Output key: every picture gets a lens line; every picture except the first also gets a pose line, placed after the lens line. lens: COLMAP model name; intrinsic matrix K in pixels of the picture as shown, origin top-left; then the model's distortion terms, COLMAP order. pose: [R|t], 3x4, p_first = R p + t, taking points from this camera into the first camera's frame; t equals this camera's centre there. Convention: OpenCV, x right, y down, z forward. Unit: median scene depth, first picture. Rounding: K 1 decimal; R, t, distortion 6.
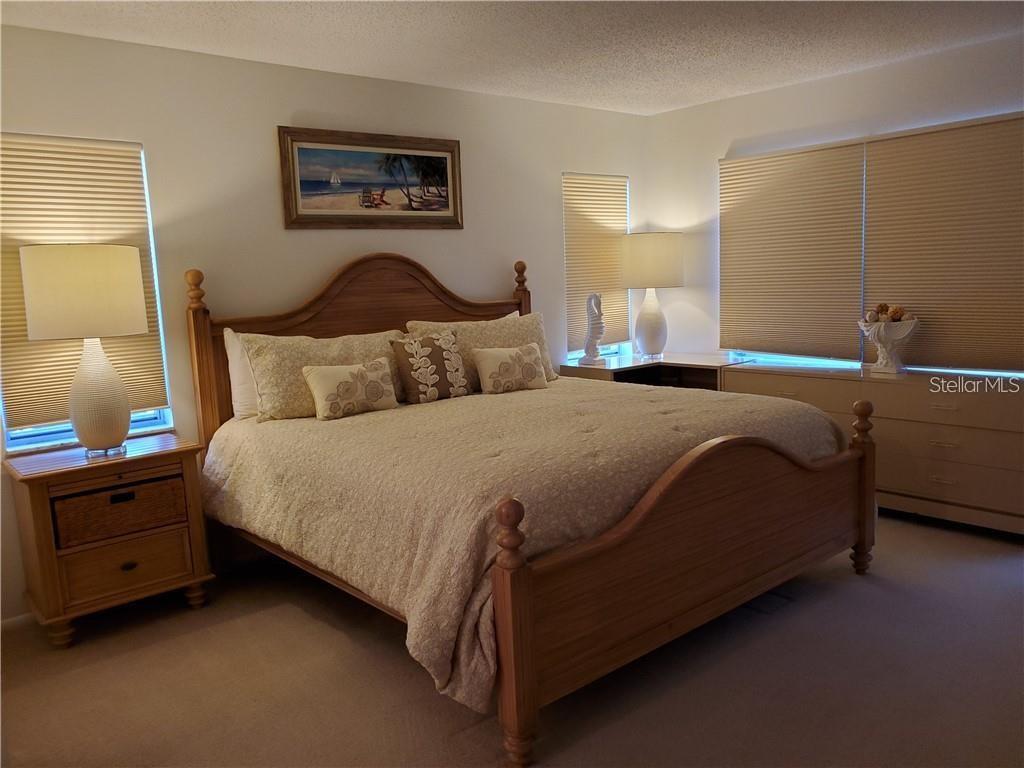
lens RADIAL K [[786.8, 0, 512.0], [0, 786.8, 384.0], [0, 0, 1]] dist [-0.000778, -0.005633]
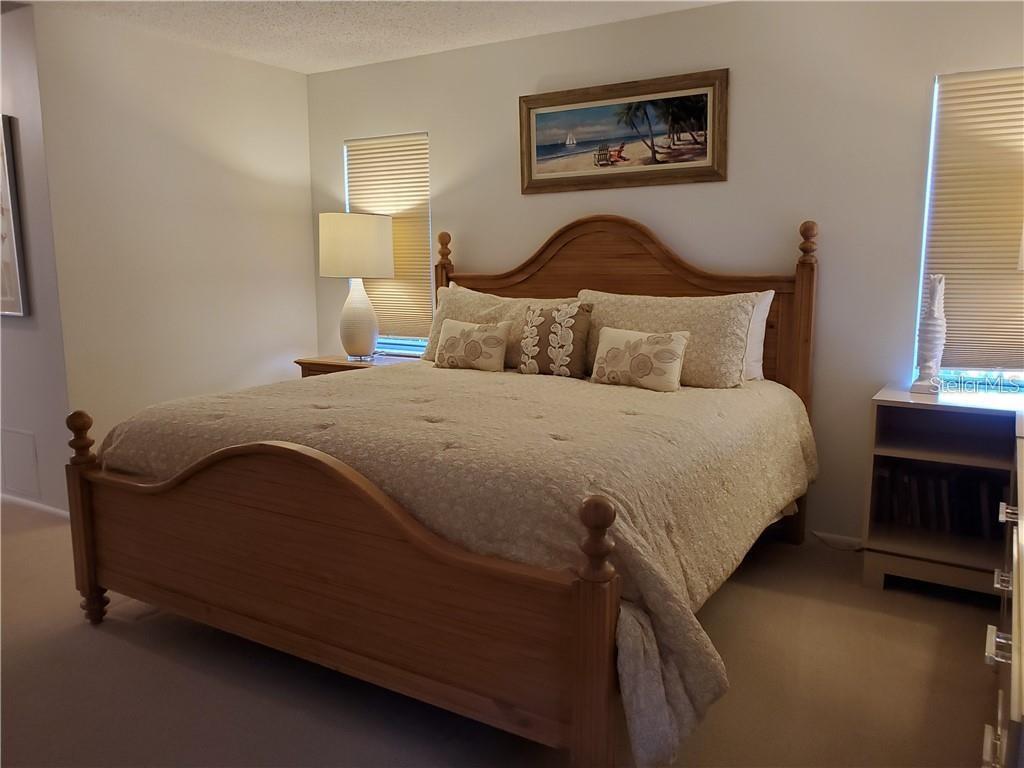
lens RADIAL K [[786.8, 0, 512.0], [0, 786.8, 384.0], [0, 0, 1]] dist [-0.000778, -0.005633]
pose [[0.320988, 0.185882, -0.928663, 0.694129], [-0.135849, 0.979447, 0.149092, -0.093600], [0.937289, 0.078302, 0.339643, 0.592933]]
